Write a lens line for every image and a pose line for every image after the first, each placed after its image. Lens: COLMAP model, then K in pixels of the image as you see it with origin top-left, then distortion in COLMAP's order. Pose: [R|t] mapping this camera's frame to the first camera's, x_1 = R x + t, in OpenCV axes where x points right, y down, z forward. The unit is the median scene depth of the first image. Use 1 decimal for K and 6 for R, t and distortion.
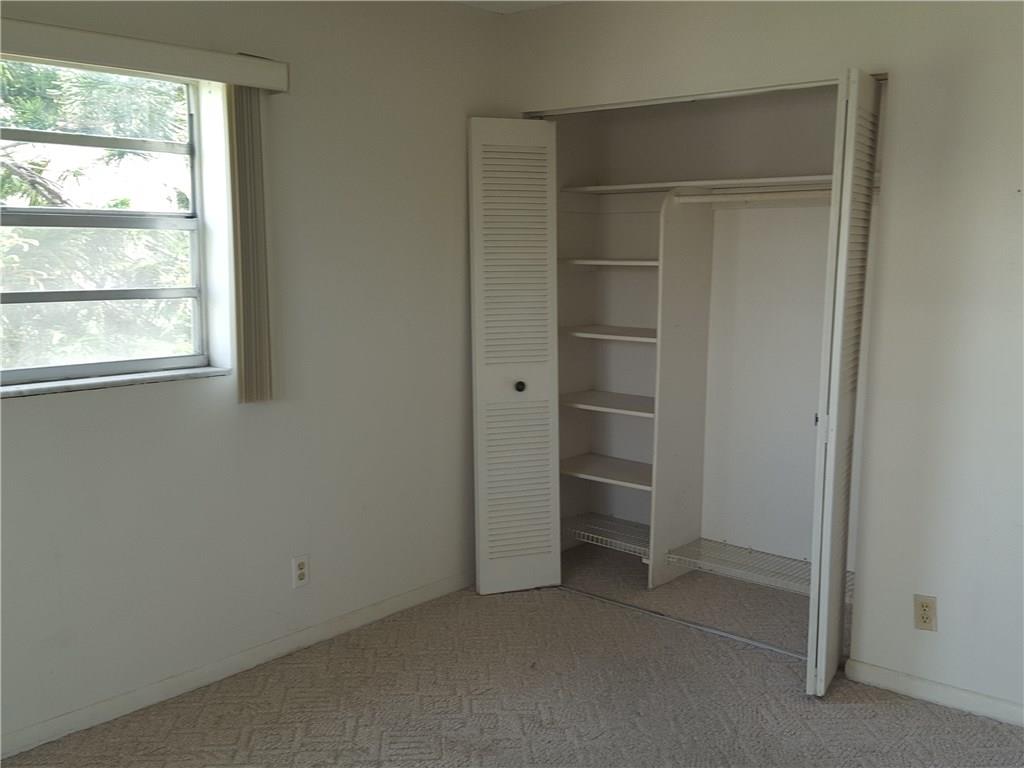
lens RADIAL K [[925.2, 0, 512.1], [0, 925.2, 383.6], [0, 0, 1]] dist [0.162353, -0.261718]
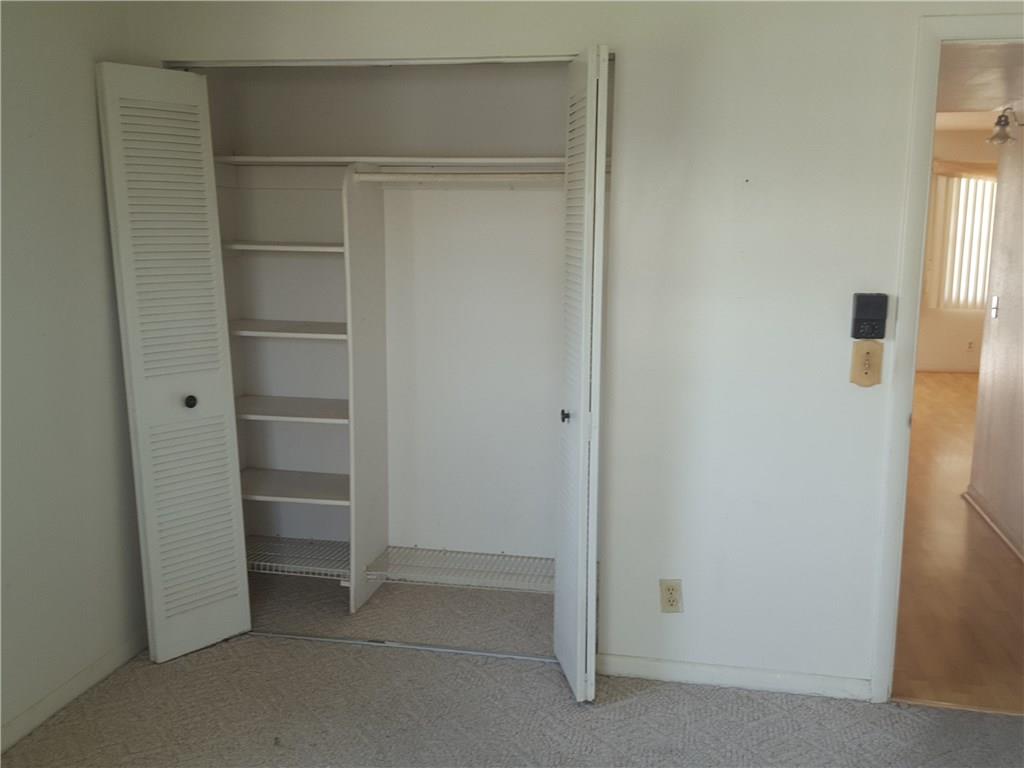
lens RADIAL K [[949.5, 0, 511.2], [0, 949.5, 399.3], [0, 0, 1]] dist [0.183408, -0.367427]
pose [[0.889441, -0.079352, 0.450108, -0.120365], [0.063174, 0.996705, 0.050879, -0.023706], [-0.452662, -0.016819, 0.891523, 0.116784]]
